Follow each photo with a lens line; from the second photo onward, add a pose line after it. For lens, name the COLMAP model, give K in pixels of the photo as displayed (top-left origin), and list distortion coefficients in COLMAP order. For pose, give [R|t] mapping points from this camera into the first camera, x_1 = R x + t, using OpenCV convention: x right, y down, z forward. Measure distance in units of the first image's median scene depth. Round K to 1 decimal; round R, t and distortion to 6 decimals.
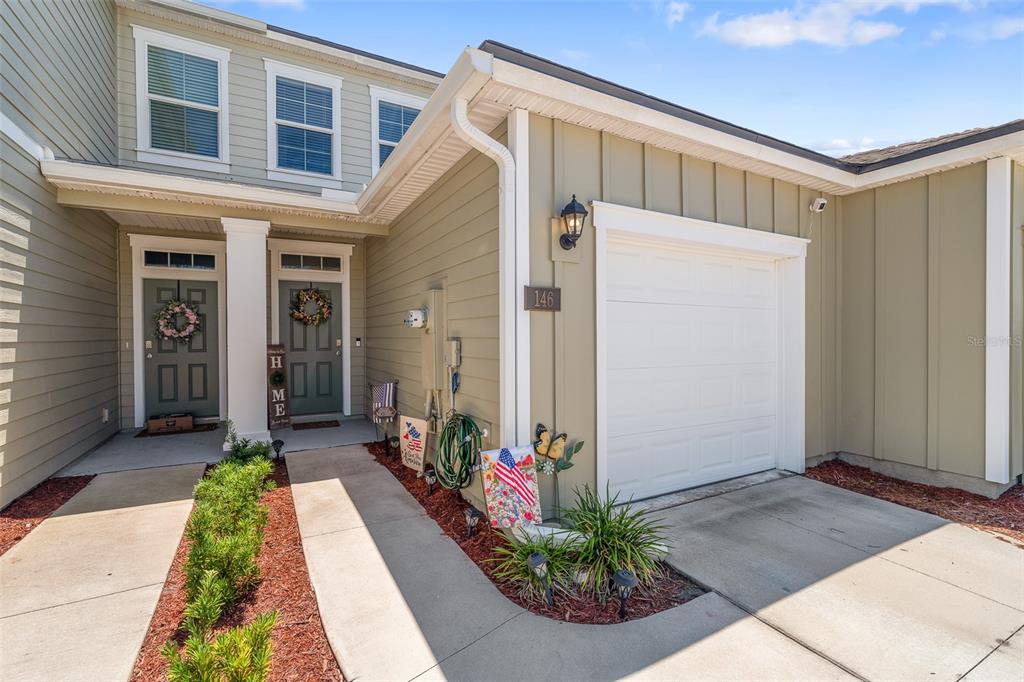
lens RADIAL K [[460.8, 0, 513.0], [0, 460.8, 338.5], [0, 0, 1]] dist [-0.003640, 0.001210]
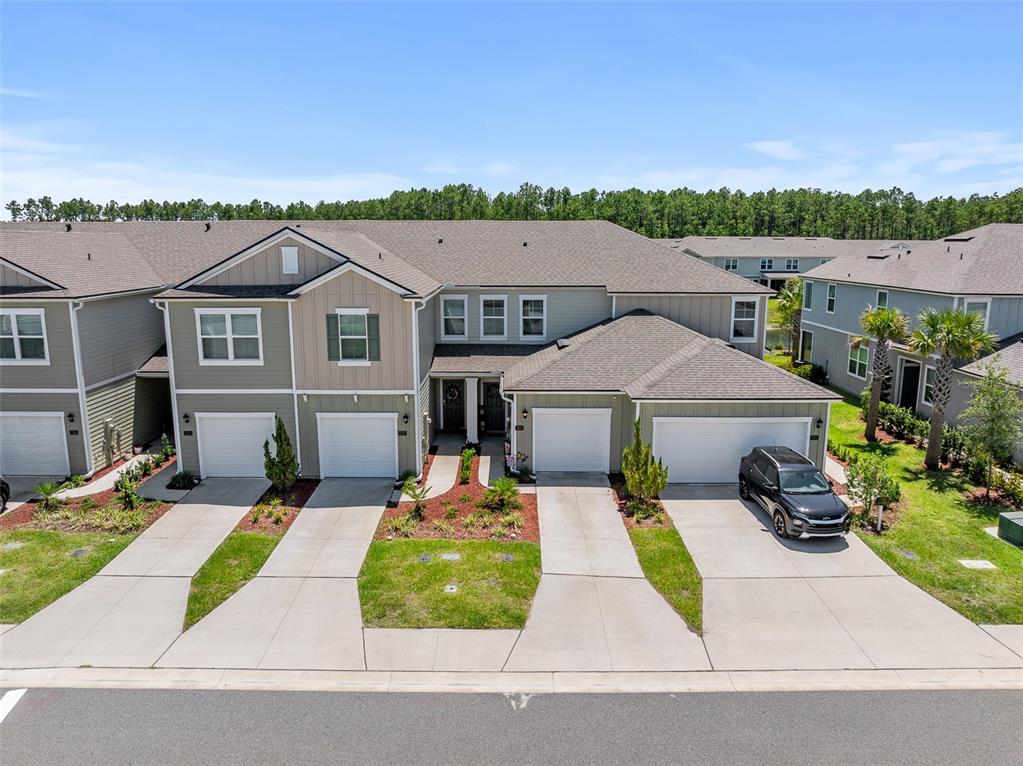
lens RADIAL K [[721.6, 0, 507.9], [0, 721.6, 378.0], [0, 0, 1]] dist [-0.037835, -0.004768]
pose [[0.875604, 0.096782, -0.473235, 1.981385], [-0.009587, 0.983011, 0.183299, -1.128197], [0.482935, -0.155960, 0.861656, -3.151801]]
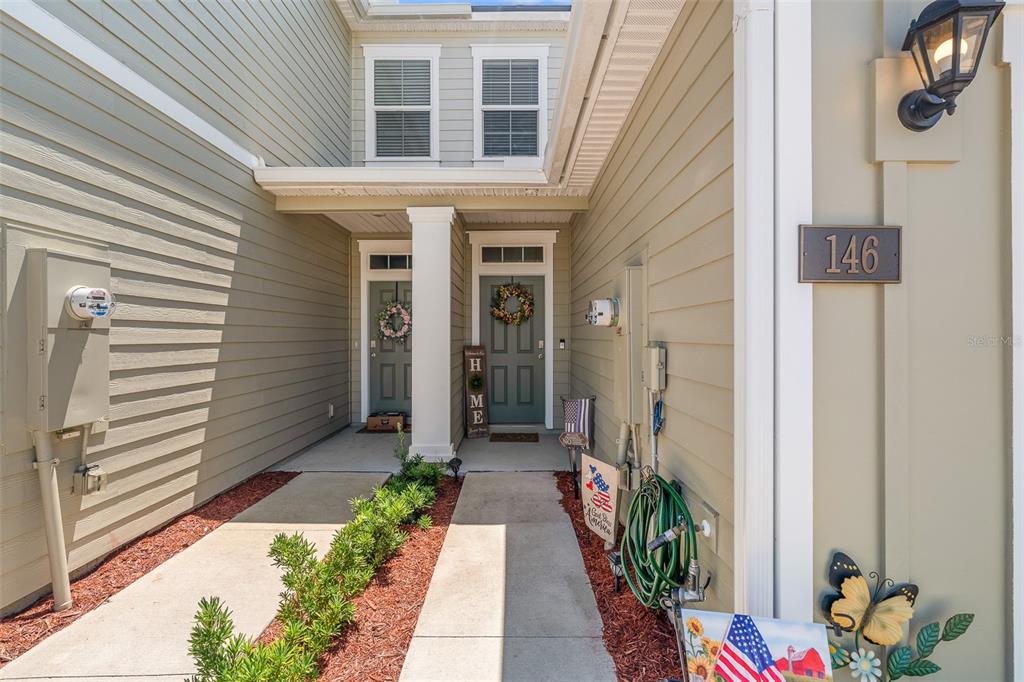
lens RADIAL K [[463.3, 0, 512.2], [0, 463.3, 335.2], [0, 0, 1]] dist [-0.004784, 0.000170]
pose [[0.873705, 0.002909, -0.486447, 0.000891], [-0.005601, 0.999976, -0.004081, -0.005363], [0.486423, 0.006290, 0.873701, 0.264299]]
